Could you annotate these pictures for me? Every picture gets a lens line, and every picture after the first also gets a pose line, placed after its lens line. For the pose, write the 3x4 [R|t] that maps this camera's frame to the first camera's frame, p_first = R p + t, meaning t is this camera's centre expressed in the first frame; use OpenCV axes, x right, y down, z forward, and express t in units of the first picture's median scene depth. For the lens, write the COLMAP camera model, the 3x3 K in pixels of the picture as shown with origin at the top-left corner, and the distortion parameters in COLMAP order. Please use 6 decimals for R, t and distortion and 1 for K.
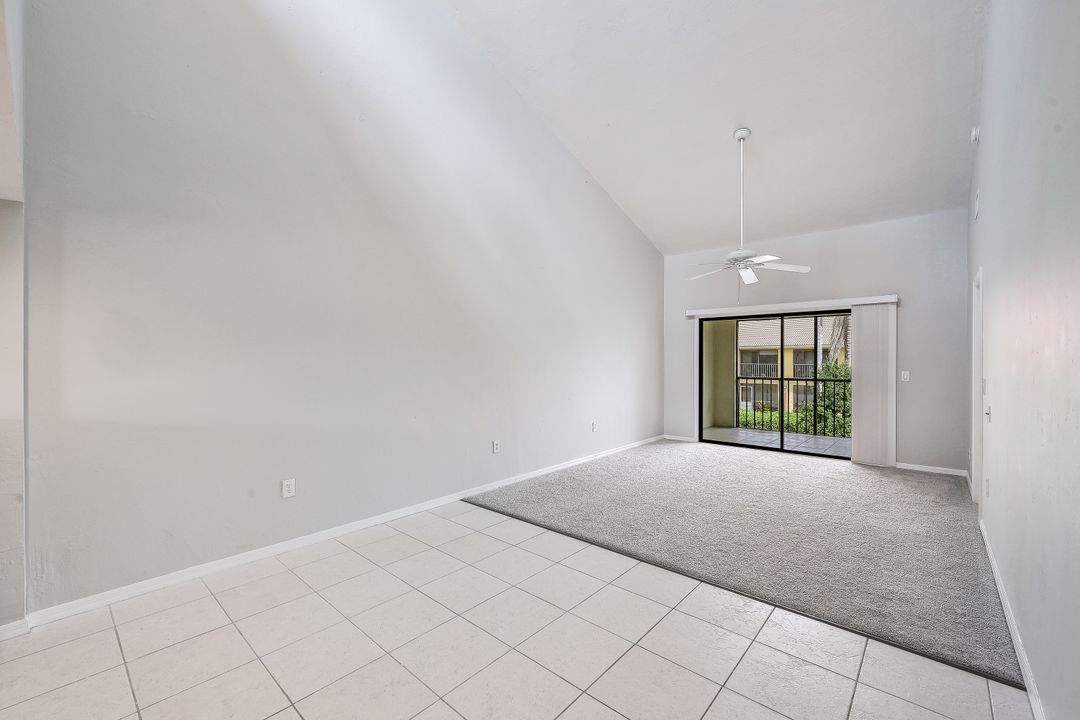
lens RADIAL K [[445.2, 0, 538.2], [0, 445.2, 357.0], [0, 0, 1]] dist [0.001891, 0.000131]
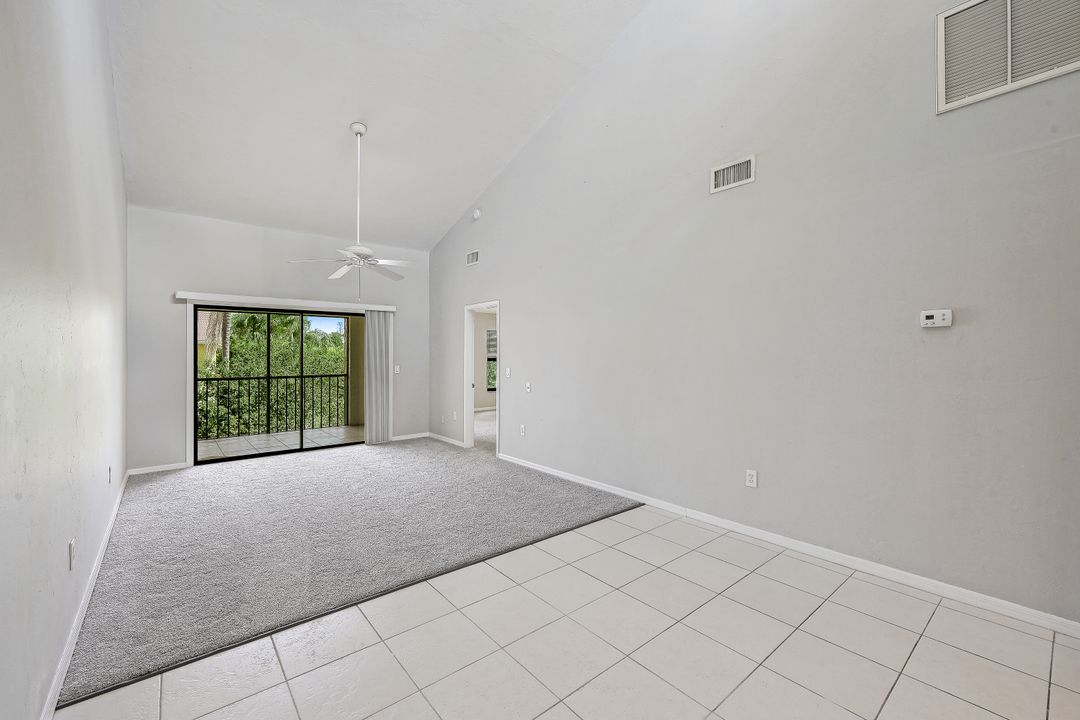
lens RADIAL K [[445.2, 0, 530.8], [0, 445.2, 355.6], [0, 0, 1]] dist [0.001891, 0.000131]
pose [[0.163393, -0.001605, 0.986560, -0.352569], [-0.001509, 0.999997, 0.001877, -0.000314], [-0.986560, -0.001795, 0.163390, 0.356272]]
